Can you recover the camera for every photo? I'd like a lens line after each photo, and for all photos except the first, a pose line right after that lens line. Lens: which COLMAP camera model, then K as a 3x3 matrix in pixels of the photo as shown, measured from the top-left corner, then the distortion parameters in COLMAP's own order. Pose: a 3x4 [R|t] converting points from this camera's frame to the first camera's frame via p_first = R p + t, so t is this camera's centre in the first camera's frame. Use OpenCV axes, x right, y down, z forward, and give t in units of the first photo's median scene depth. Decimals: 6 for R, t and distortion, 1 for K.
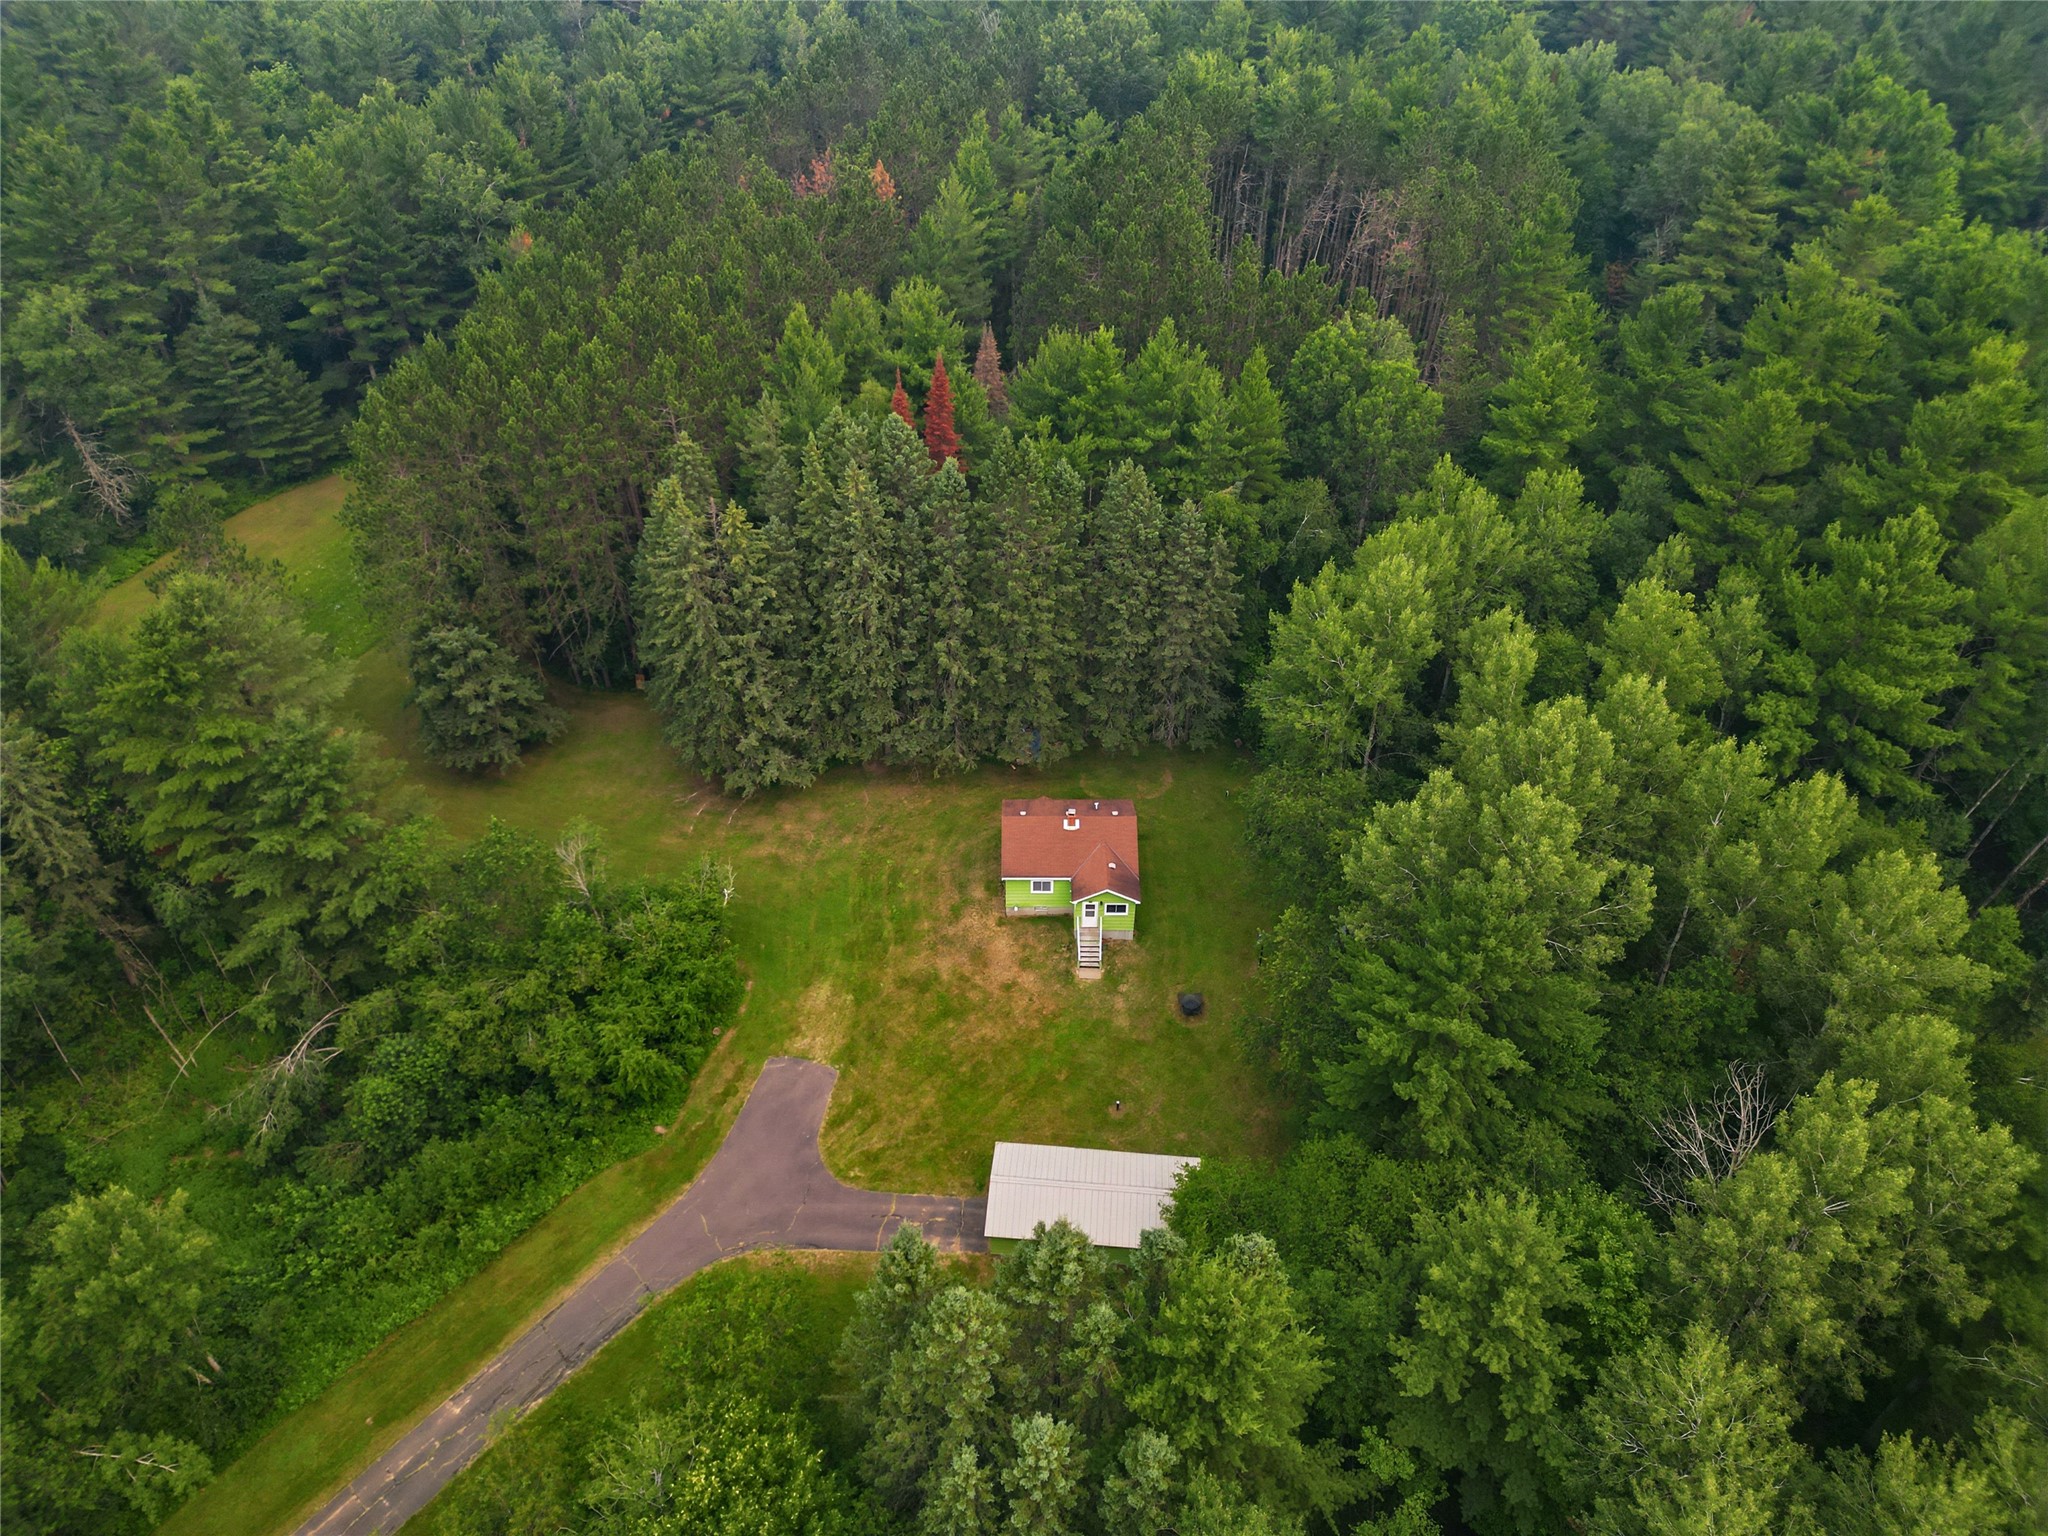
lens RADIAL K [[1434.6, 0, 1016.5], [0, 1434.6, 762.6], [0, 0, 1]] dist [0.053617, -0.024826]
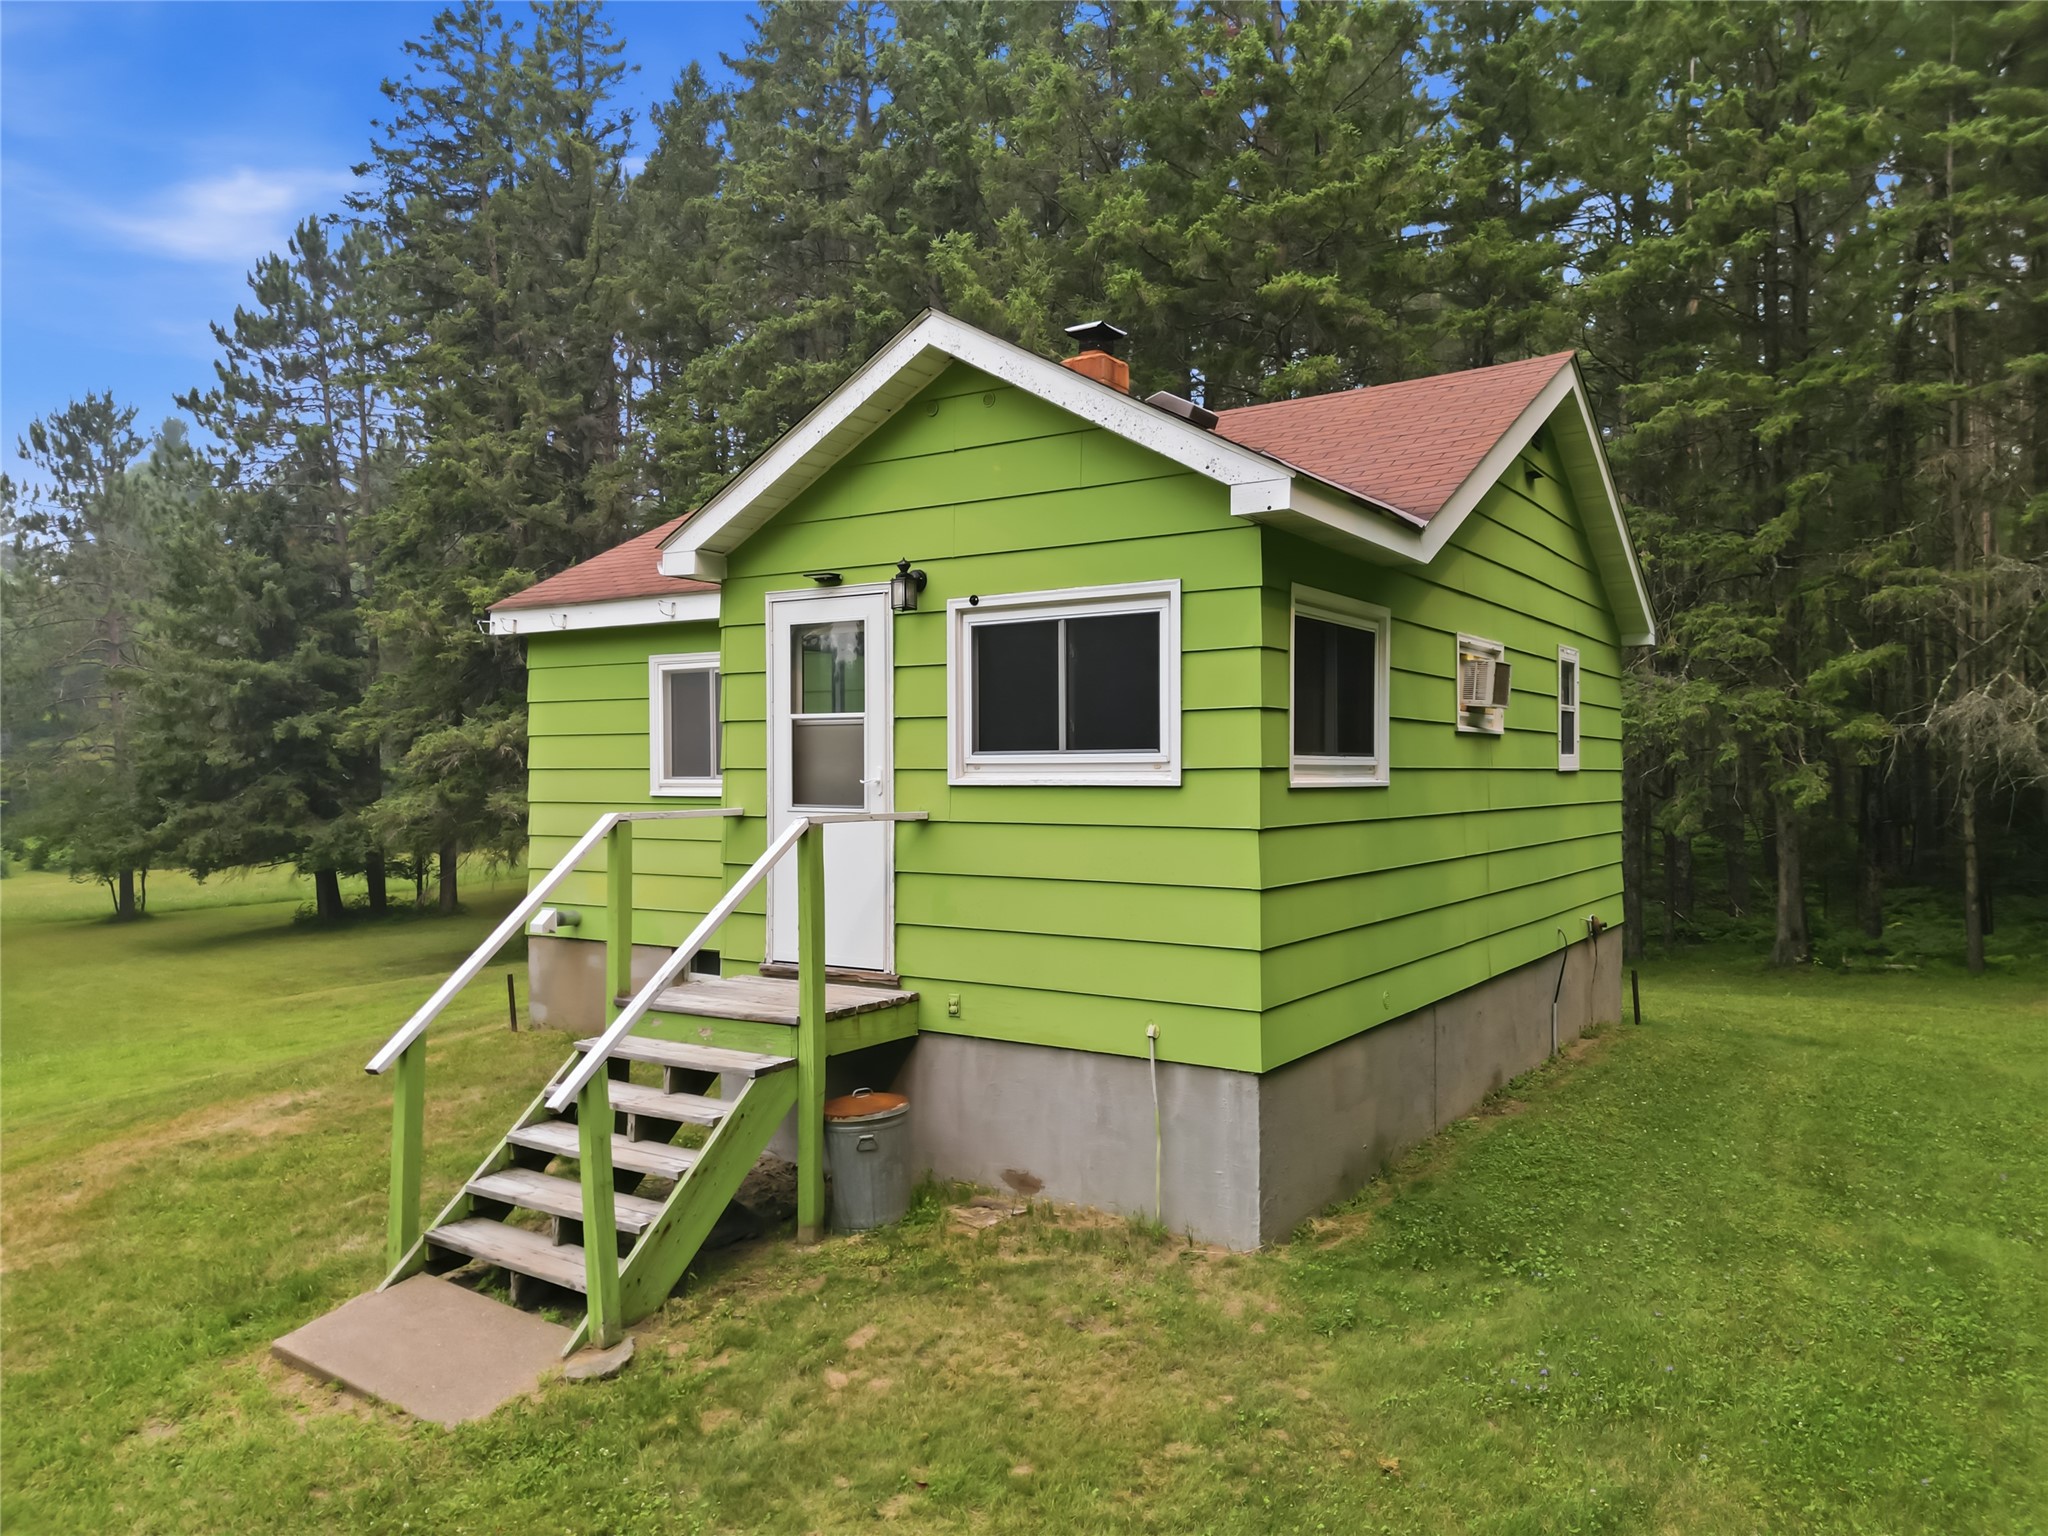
lens RADIAL K [[1434.6, 0, 1002.3], [0, 1434.6, 768.0], [0, 0, 1]] dist [0.053617, -0.024826]
pose [[0.831954, 0.000386, -0.554845, 0.114442], [-0.367966, 0.748838, -0.551219, 0.154400], [0.415276, 0.662753, 0.623141, 0.945051]]
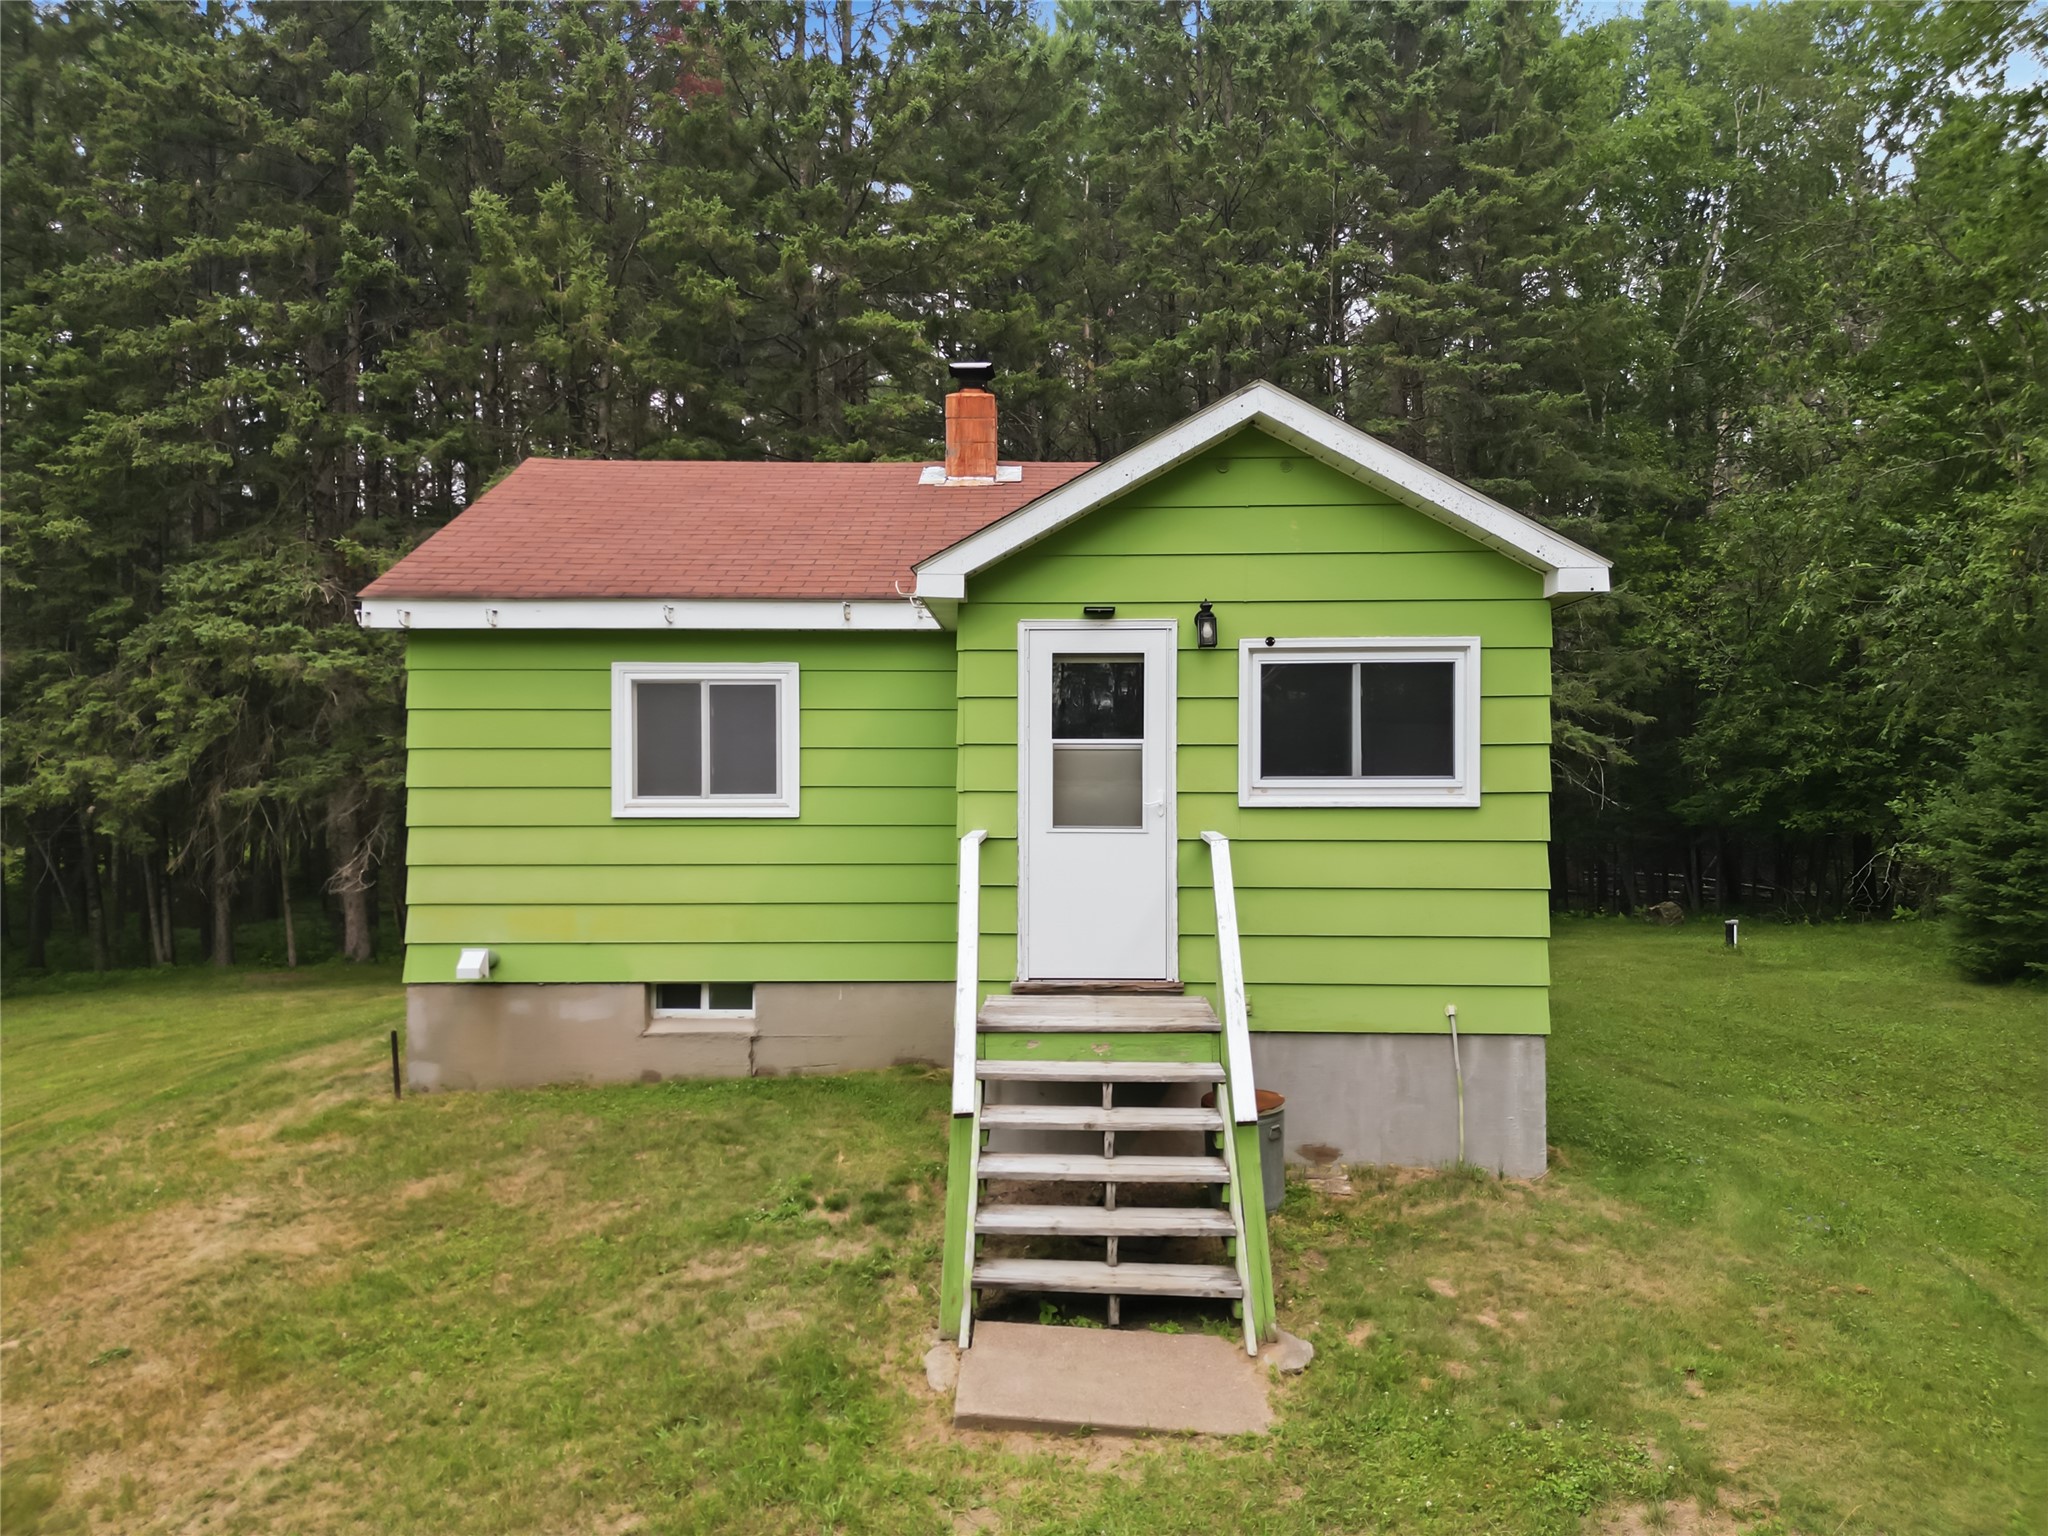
lens RADIAL K [[1434.6, 0, 1004.4], [0, 1434.6, 772.0], [0, 0, 1]] dist [0.053617, -0.024826]
pose [[0.999758, 0.003311, -0.021754, 0.046514], [-0.016969, 0.745396, -0.666406, 0.171990], [0.014009, 0.666613, 0.745272, 0.924080]]
